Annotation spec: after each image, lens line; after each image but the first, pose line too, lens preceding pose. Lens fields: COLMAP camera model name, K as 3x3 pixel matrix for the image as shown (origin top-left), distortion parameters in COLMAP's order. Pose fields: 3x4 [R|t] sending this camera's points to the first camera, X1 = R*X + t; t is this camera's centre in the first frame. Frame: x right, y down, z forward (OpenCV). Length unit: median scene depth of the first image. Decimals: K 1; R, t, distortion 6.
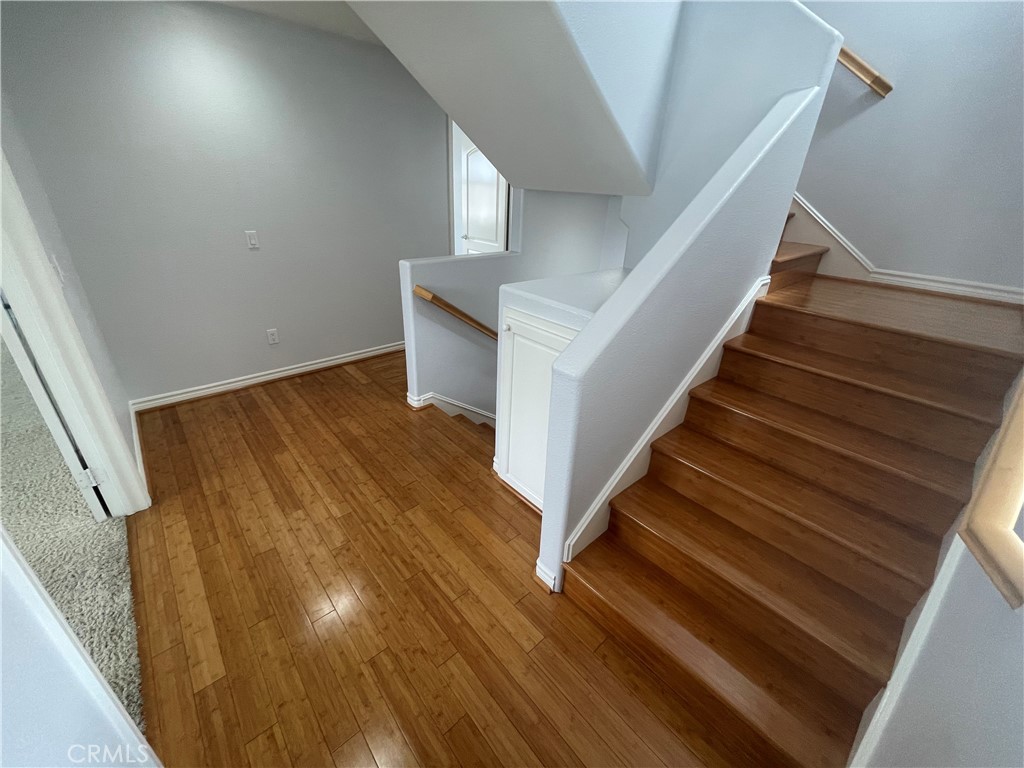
lens RADIAL K [[413.0, 0, 511.4], [0, 413.0, 381.9], [0, 0, 1]] dist [-0.001863, 0.000262]
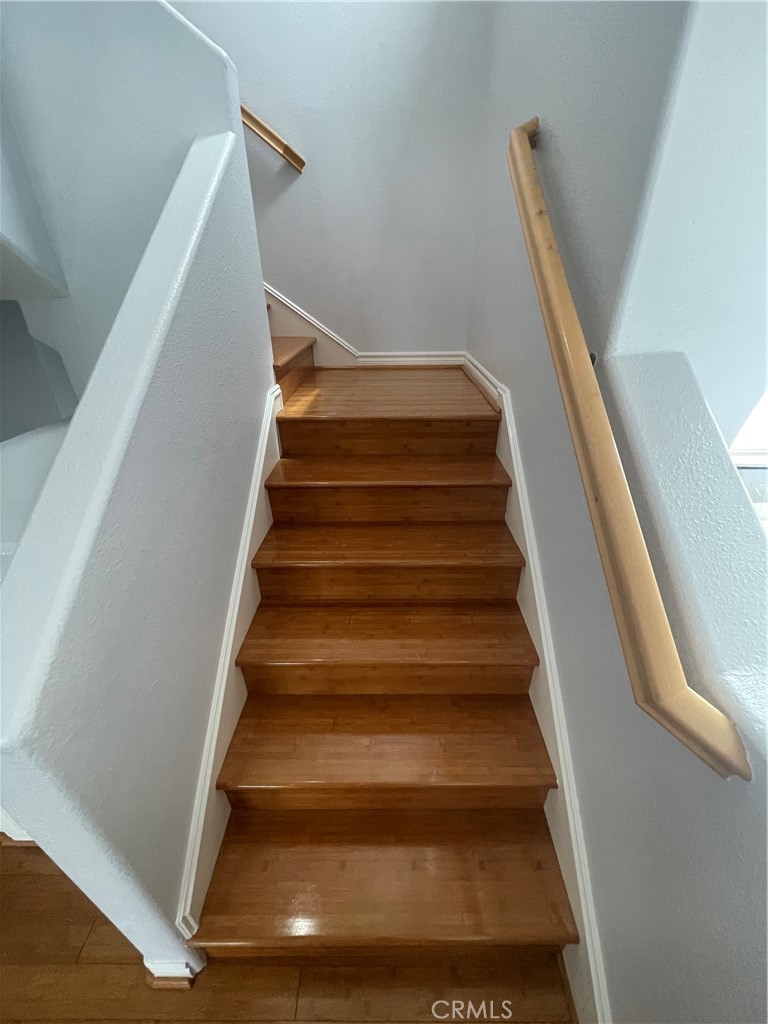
lens RADIAL K [[413.0, 0, 389.4], [0, 413.0, 514.8], [0, 0, 1]] dist [-0.001863, 0.000262]
pose [[0.669758, -0.398686, 0.626477, 0.168522], [0.352697, 0.913208, 0.204096, -0.117586], [-0.653474, 0.084261, 0.752244, 0.278740]]
